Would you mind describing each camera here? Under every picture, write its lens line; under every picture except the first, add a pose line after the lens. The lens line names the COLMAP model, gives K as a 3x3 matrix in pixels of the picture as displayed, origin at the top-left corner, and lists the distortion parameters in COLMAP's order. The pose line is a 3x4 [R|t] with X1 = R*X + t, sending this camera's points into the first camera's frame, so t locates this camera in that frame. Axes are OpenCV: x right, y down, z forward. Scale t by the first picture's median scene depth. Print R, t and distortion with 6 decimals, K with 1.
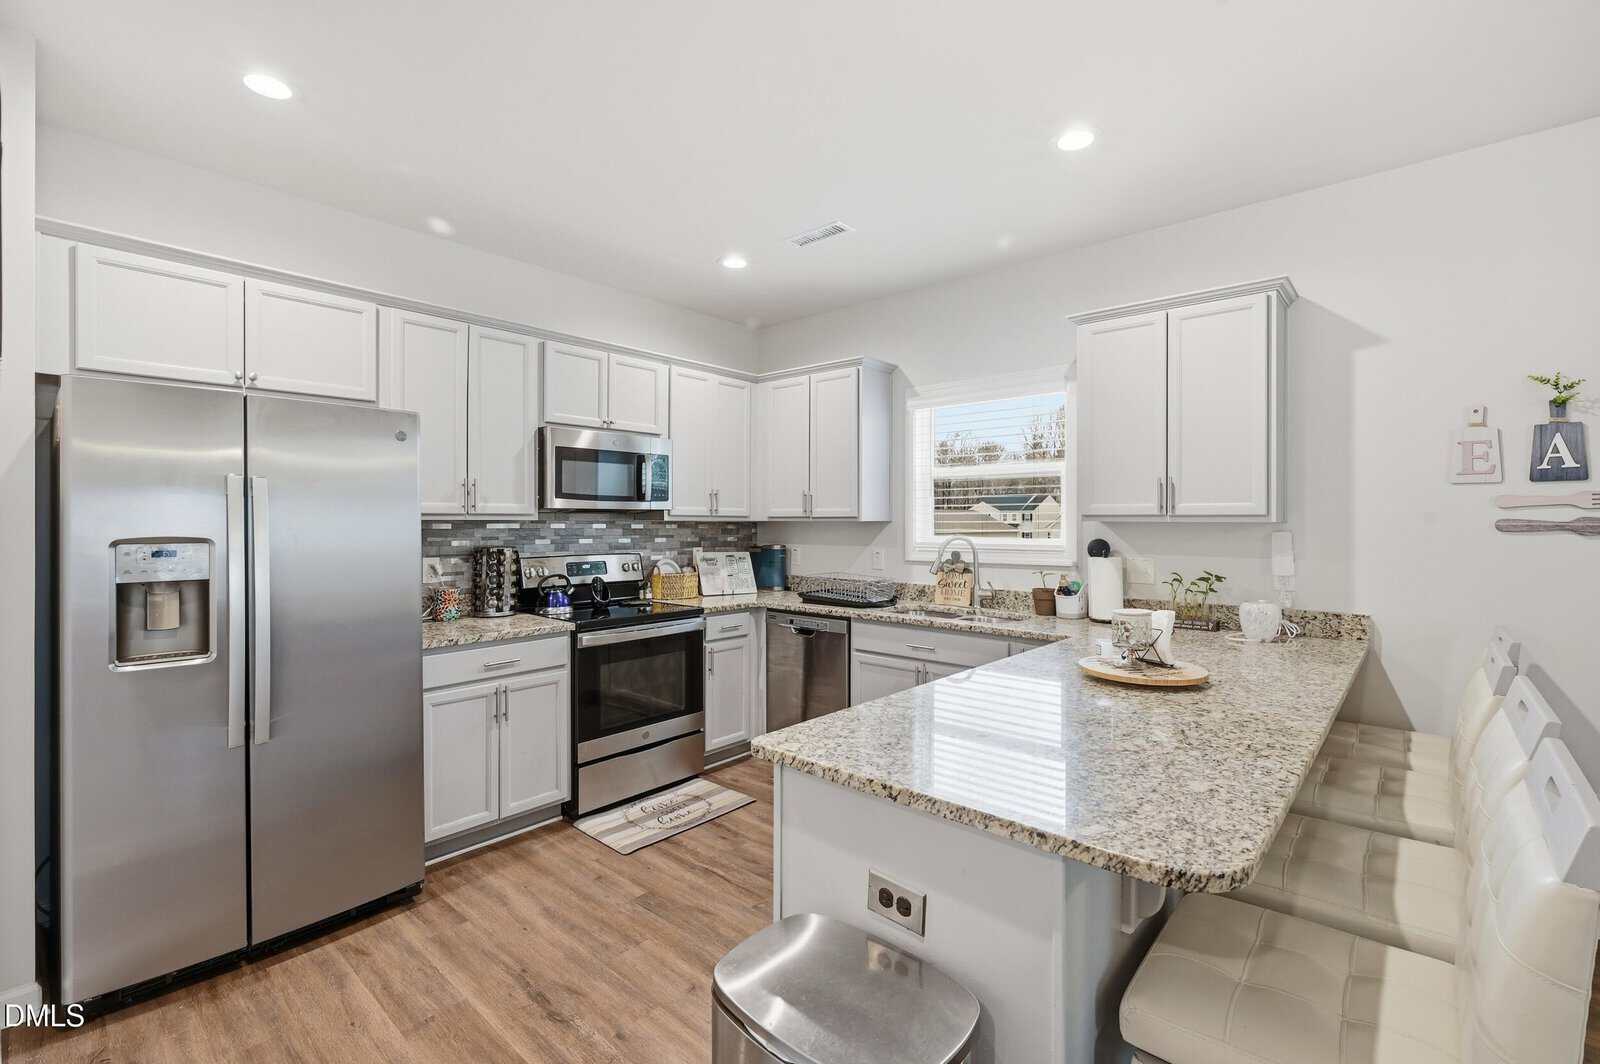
lens RADIAL K [[699.6, 0, 811.2], [0, 699.6, 519.7], [0, 0, 1]] dist [-0.000712, 0.000118]
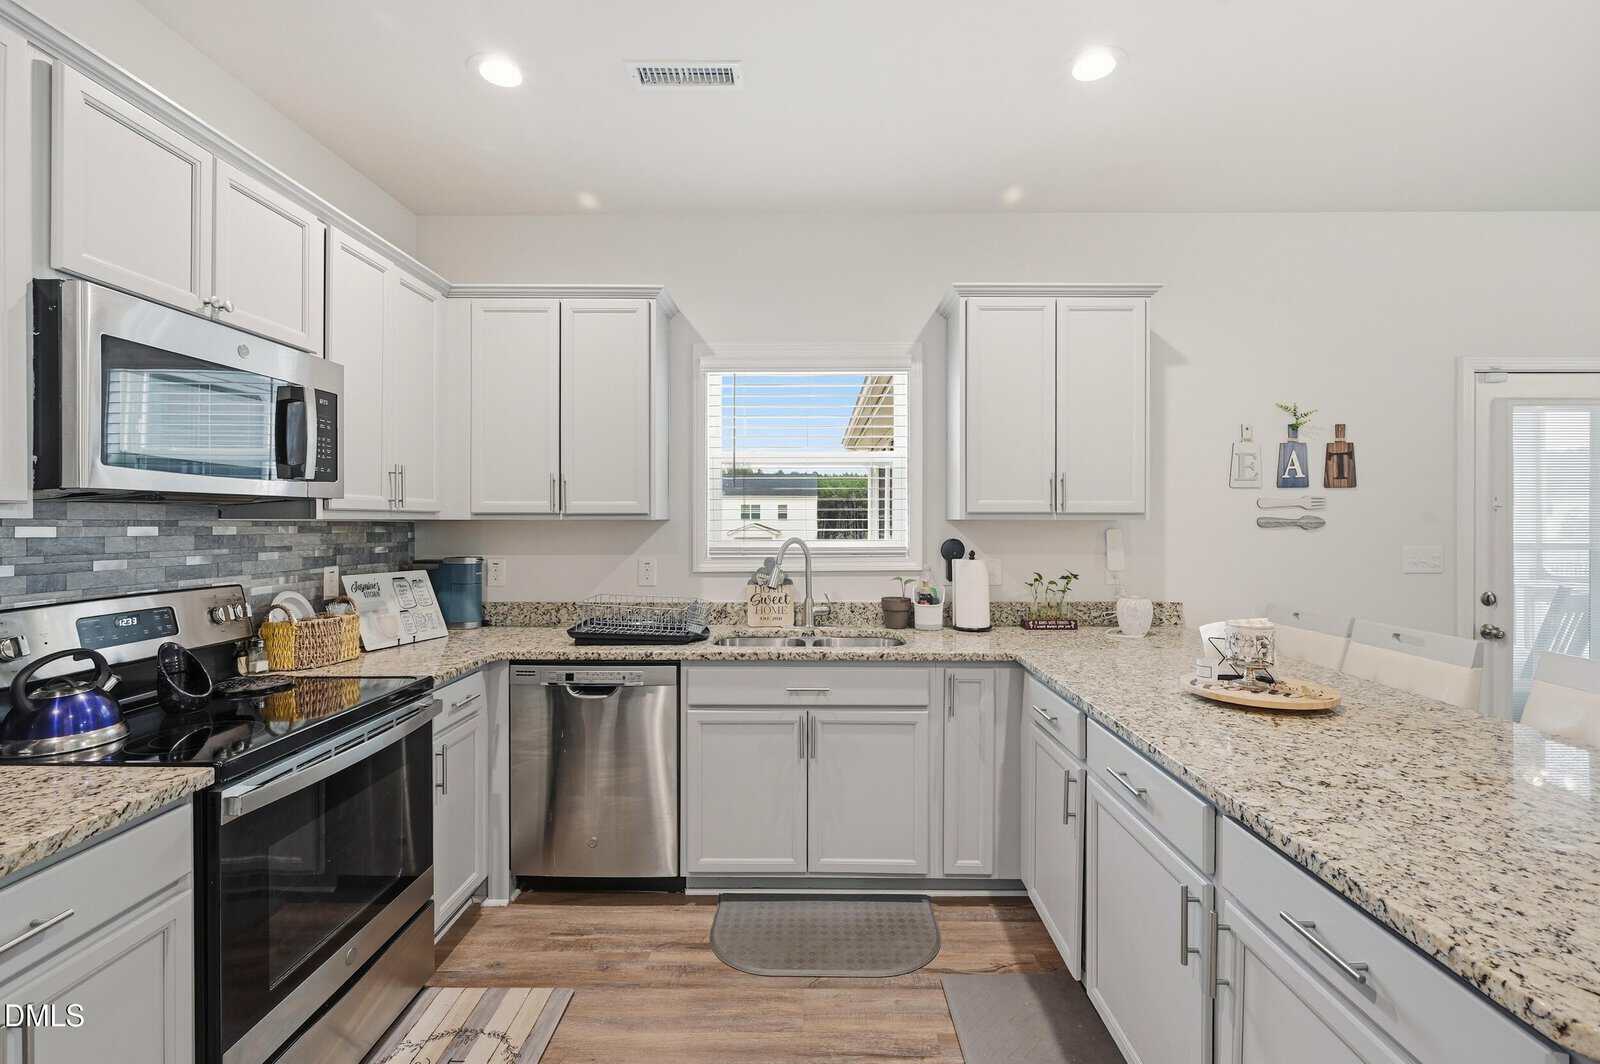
lens RADIAL K [[699.6, 0, 811.2], [0, 699.6, 519.7], [0, 0, 1]] dist [-0.000712, 0.000118]
pose [[0.758355, -0.001465, 0.651840, -0.293093], [-0.000279, 0.999997, 0.002572, 0.000338], [-0.651842, -0.002132, 0.758352, 0.395092]]
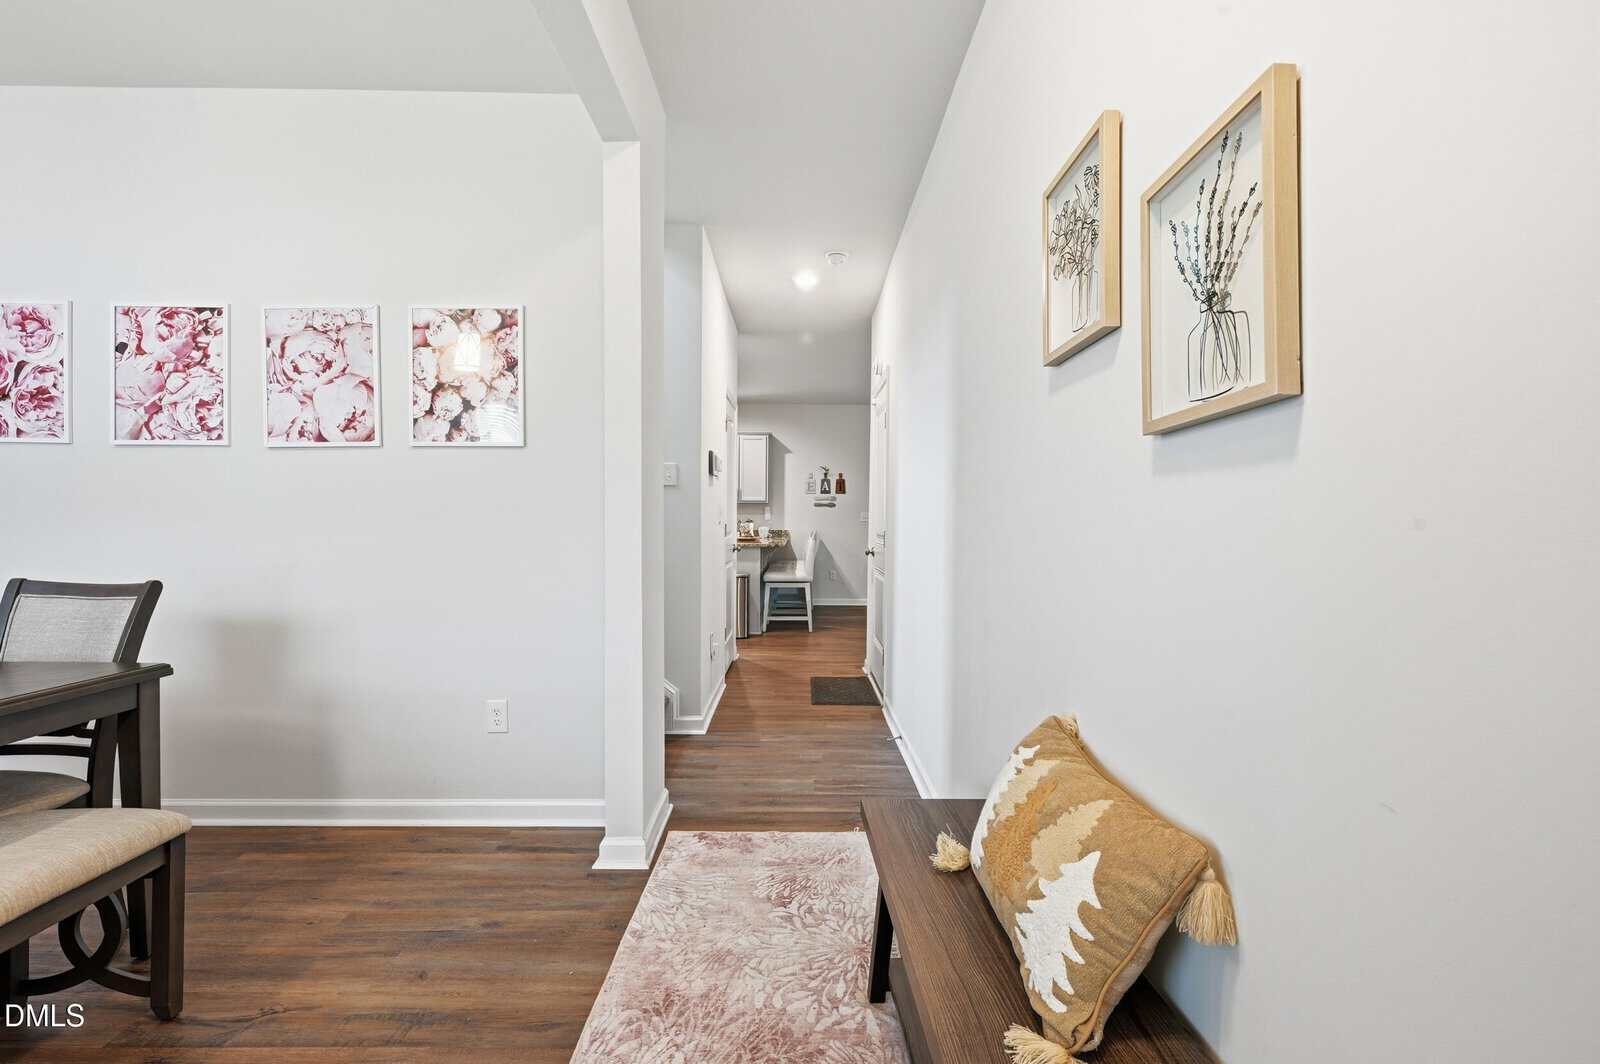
lens RADIAL K [[699.6, 0, 811.2], [0, 699.6, 519.7], [0, 0, 1]] dist [-0.000712, 0.000118]
pose [[0.746544, 0.000971, 0.665336, -1.088258], [-0.003135, 0.999993, 0.002058, 0.056738], [-0.665329, -0.003622, 0.746541, -1.271979]]
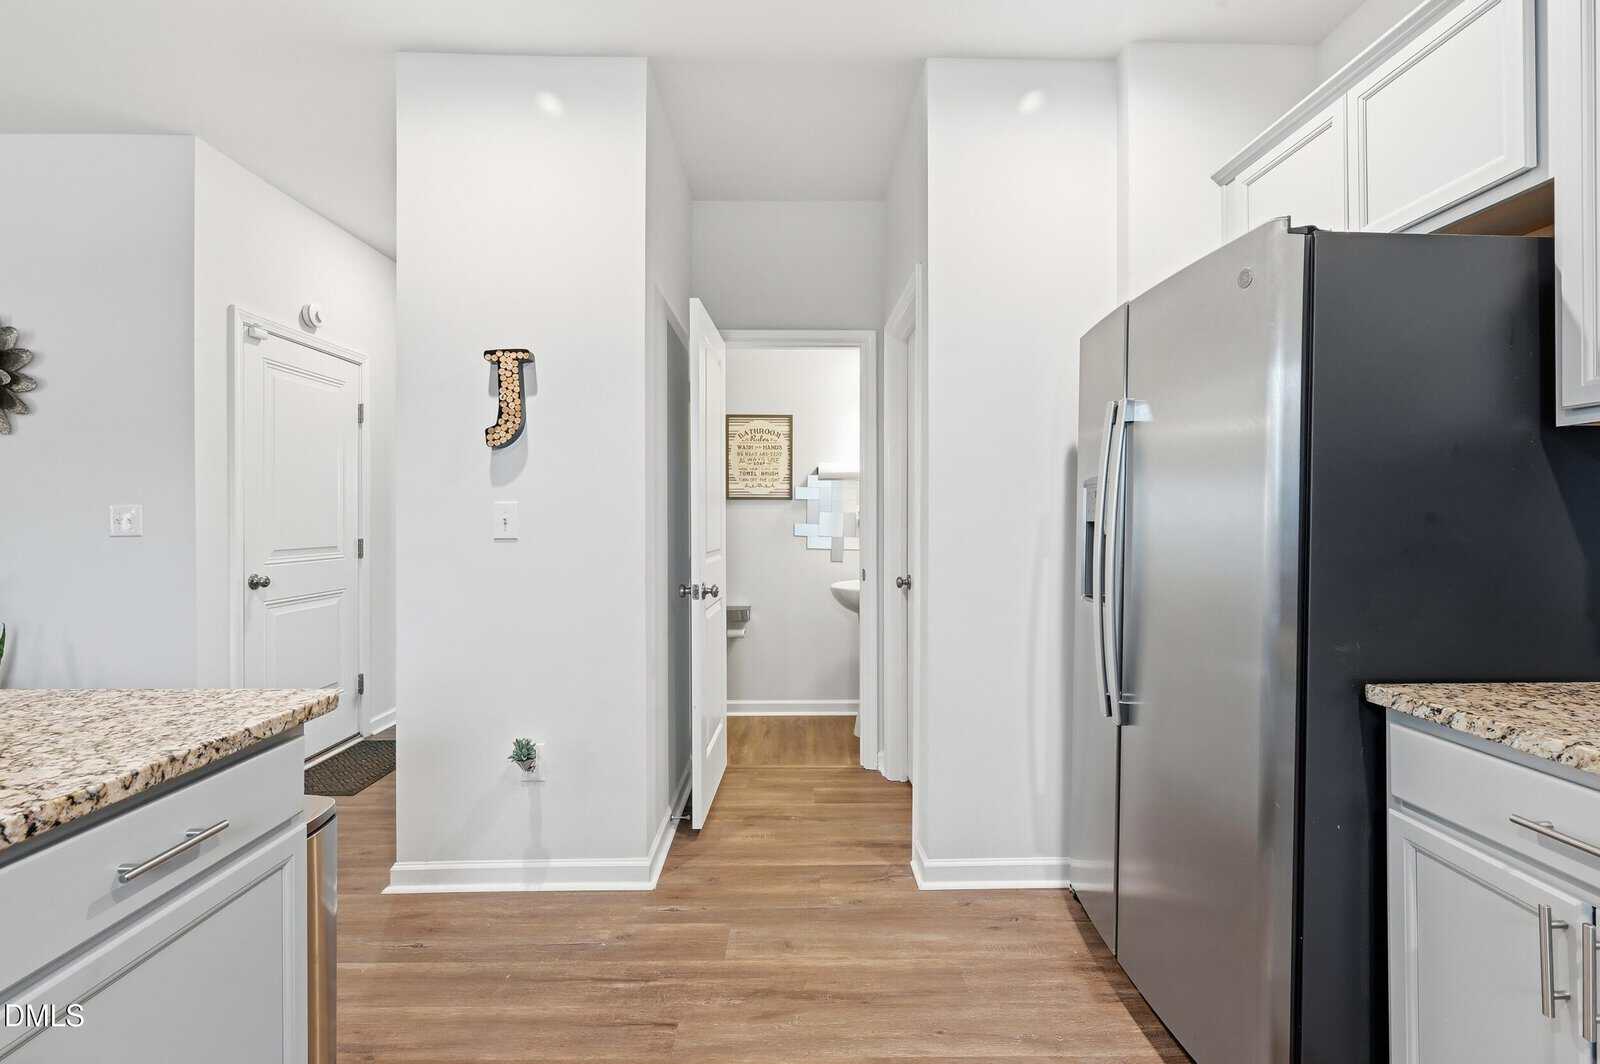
lens RADIAL K [[699.6, 0, 811.2], [0, 699.6, 519.7], [0, 0, 1]] dist [-0.000712, 0.000118]
pose [[-0.740237, 0.002913, -0.672339, 0.022539], [0.004059, 0.999992, -0.000136, 0.045622], [0.672334, -0.002830, -0.740243, 0.801611]]
